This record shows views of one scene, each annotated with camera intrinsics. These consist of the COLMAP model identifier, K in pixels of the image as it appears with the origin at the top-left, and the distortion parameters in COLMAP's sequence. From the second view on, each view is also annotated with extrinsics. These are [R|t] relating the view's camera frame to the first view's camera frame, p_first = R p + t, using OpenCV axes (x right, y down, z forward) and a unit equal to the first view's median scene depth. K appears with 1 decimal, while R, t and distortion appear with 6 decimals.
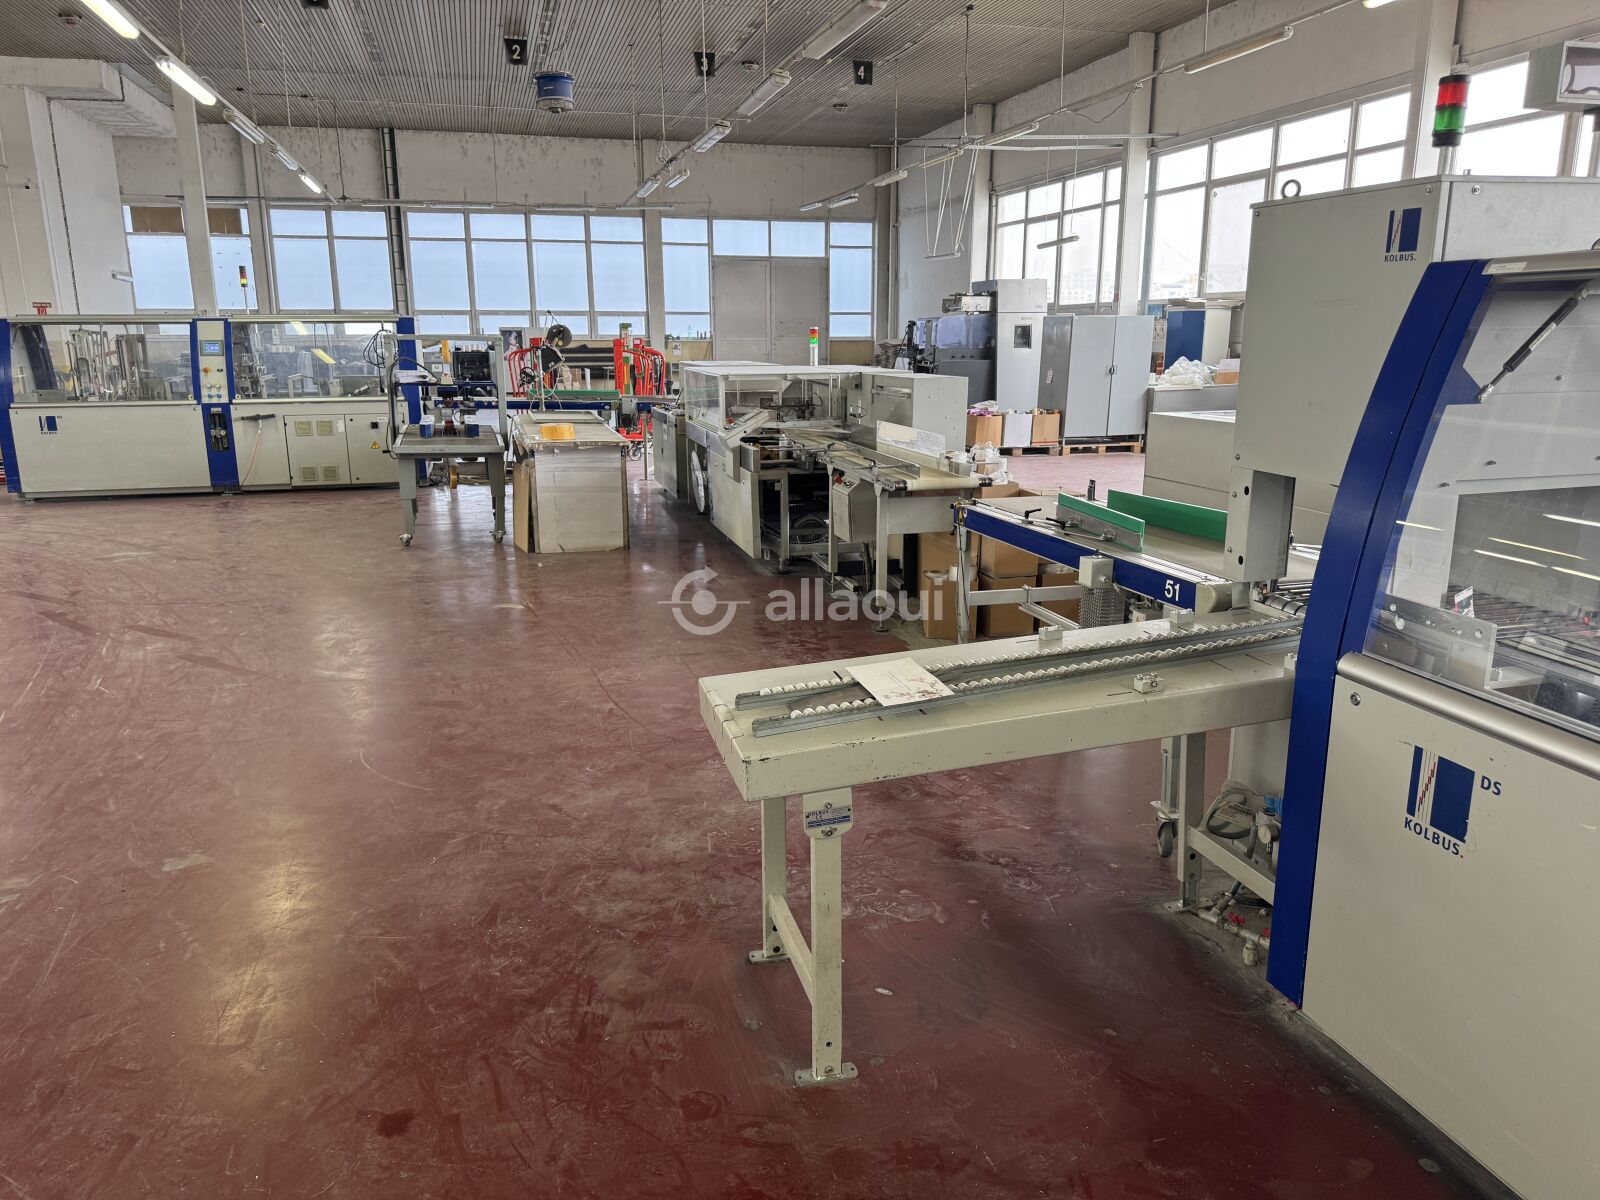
lens RADIAL K [[1131.4, 0, 795.3], [0, 1131.4, 601.6], [0, 0, 1]] dist [0.046235, -0.055857]
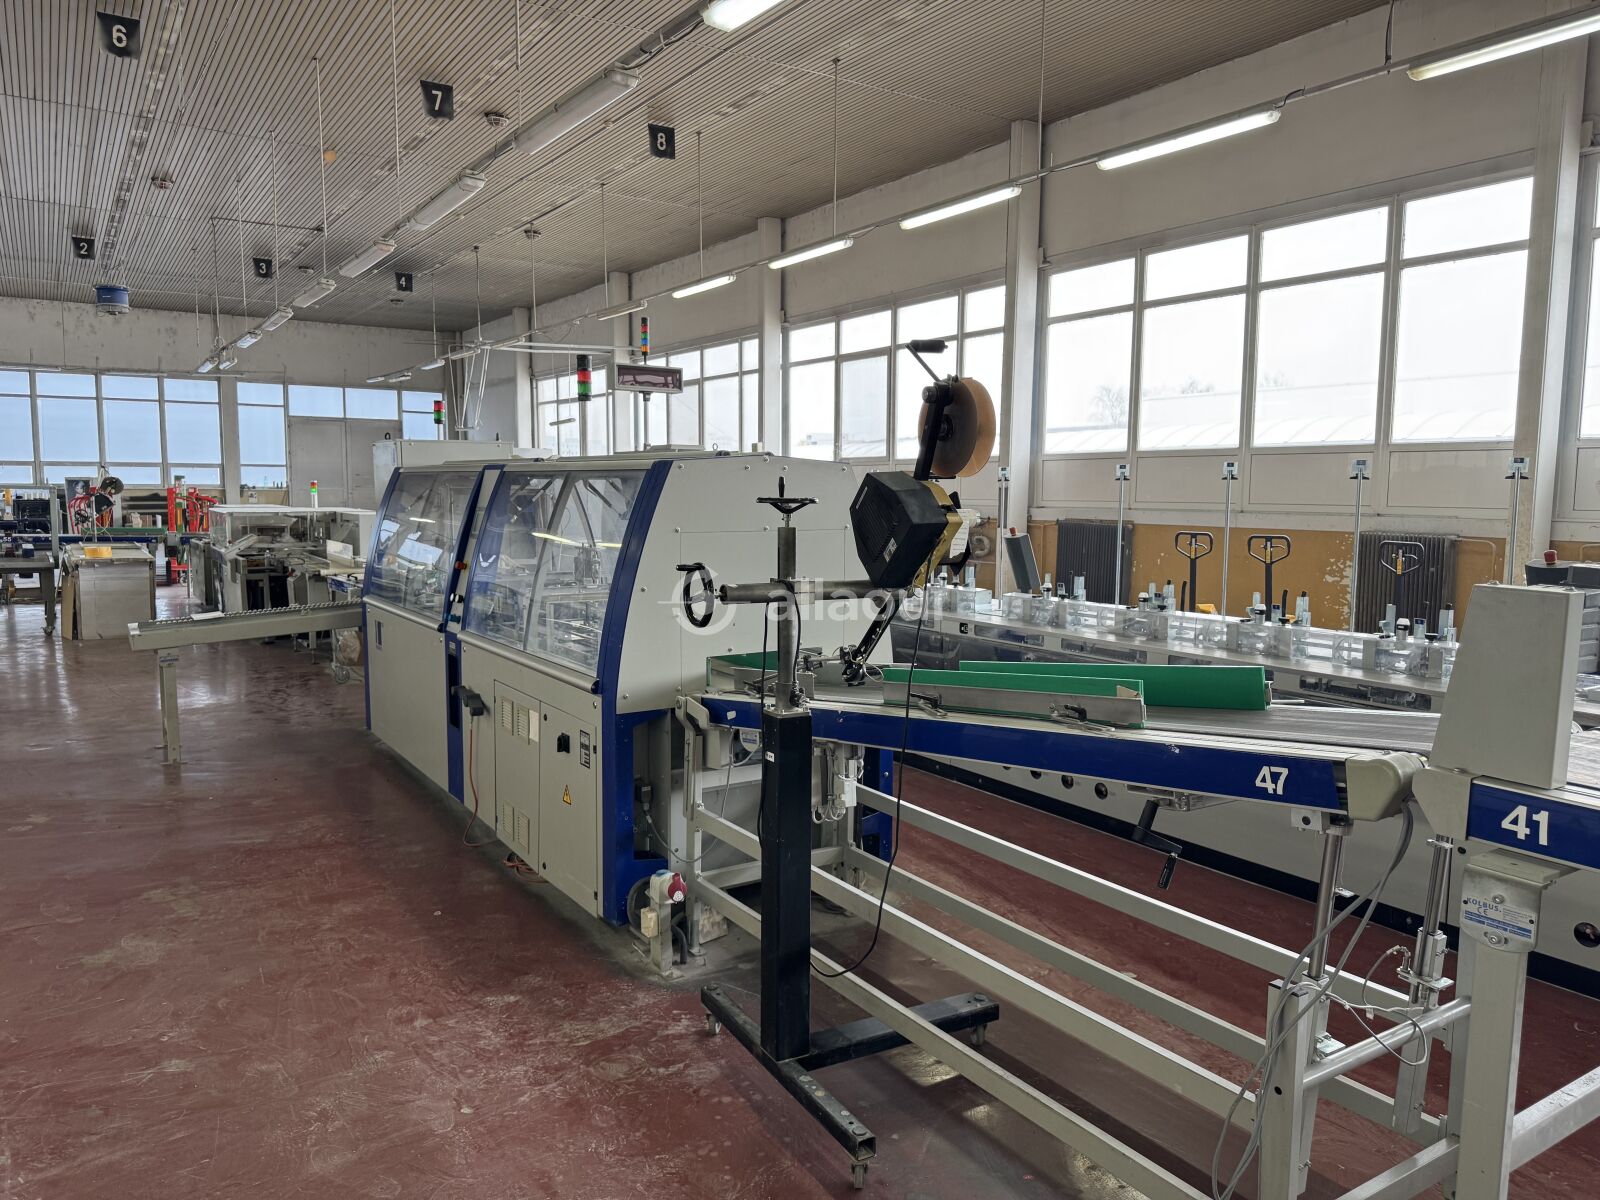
lens RADIAL K [[1139.2, 0, 803.9], [0, 1139.2, 599.7], [0, 0, 1]] dist [0.028481, -0.035758]
pose [[0.950387, -0.019333, 0.310468, 0.065720], [0.060844, 0.990342, -0.124582, 0.050750], [-0.305061, 0.137291, 0.942385, -0.217283]]
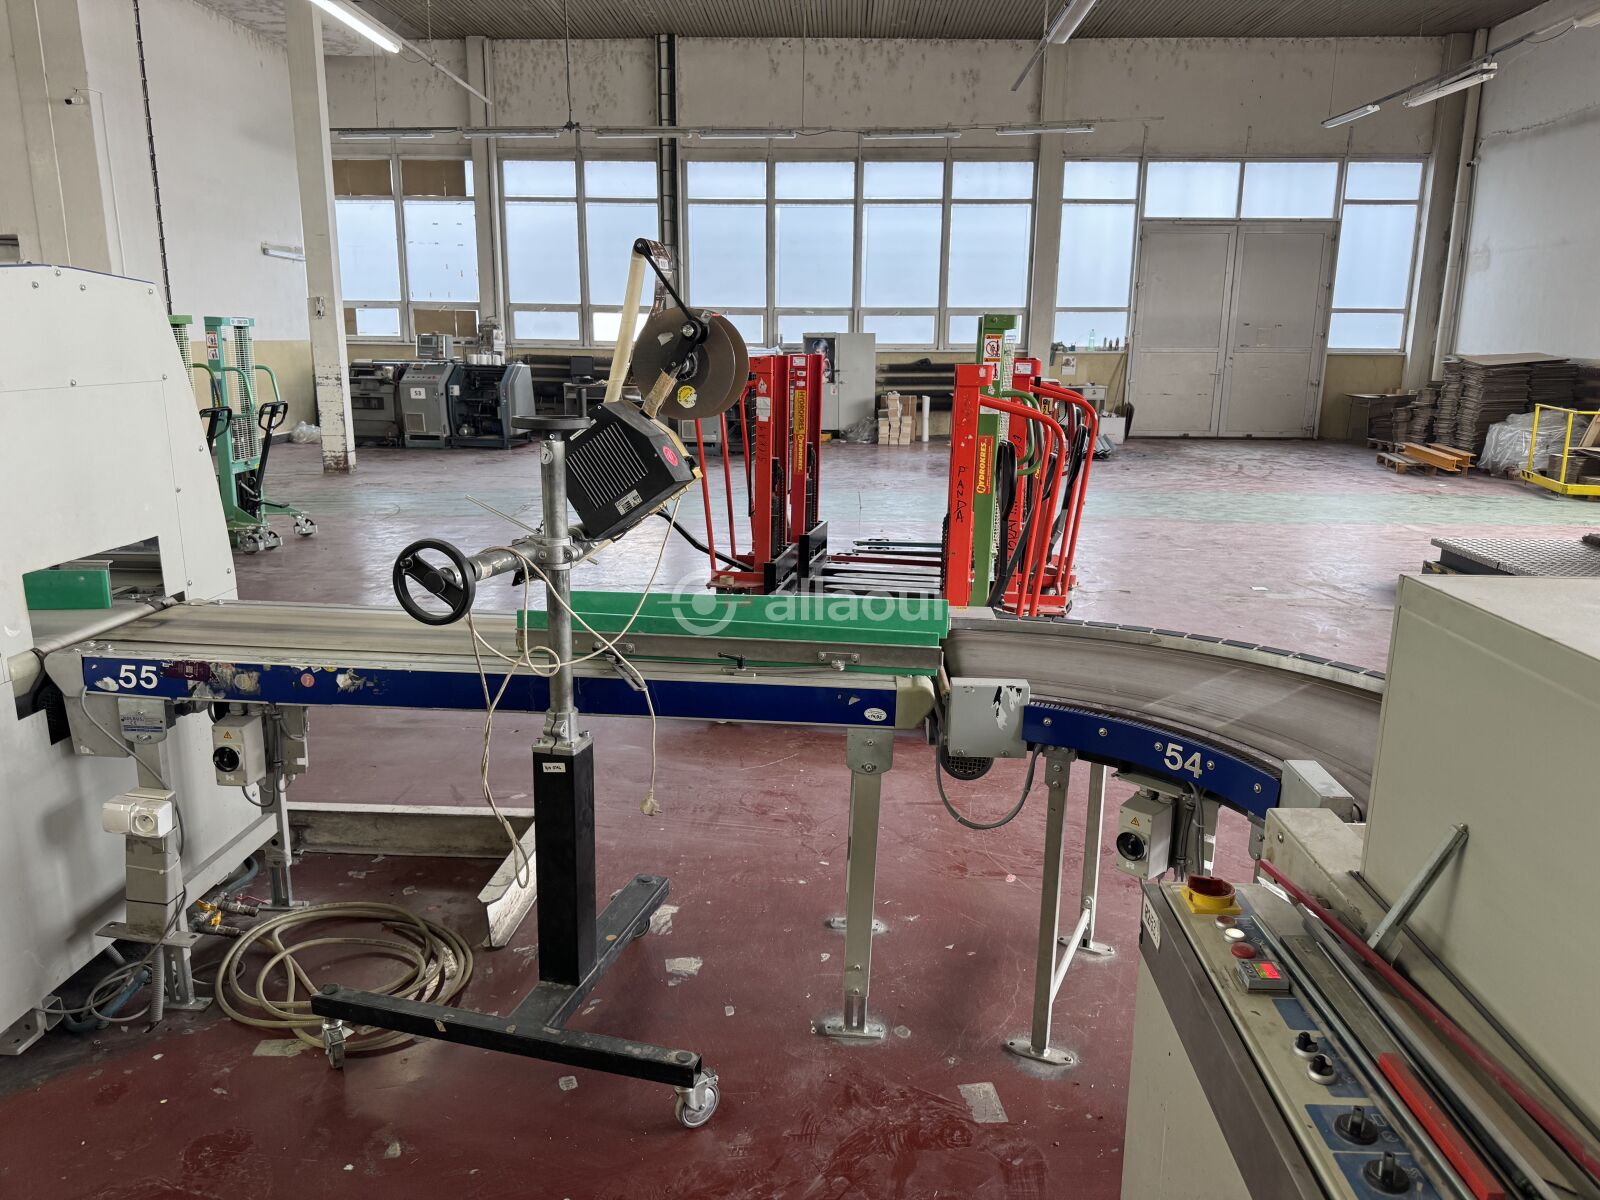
lens RADIAL K [[1139.1, 0, 799.1], [0, 1139.1, 603.8], [0, 0, 1]] dist [0.005912, -0.007303]
pose [[0.953093, 0.080684, -0.291726, -0.063811], [-0.081813, 0.996613, 0.008347, -0.100218], [0.291412, 0.015912, 0.956465, 0.417697]]
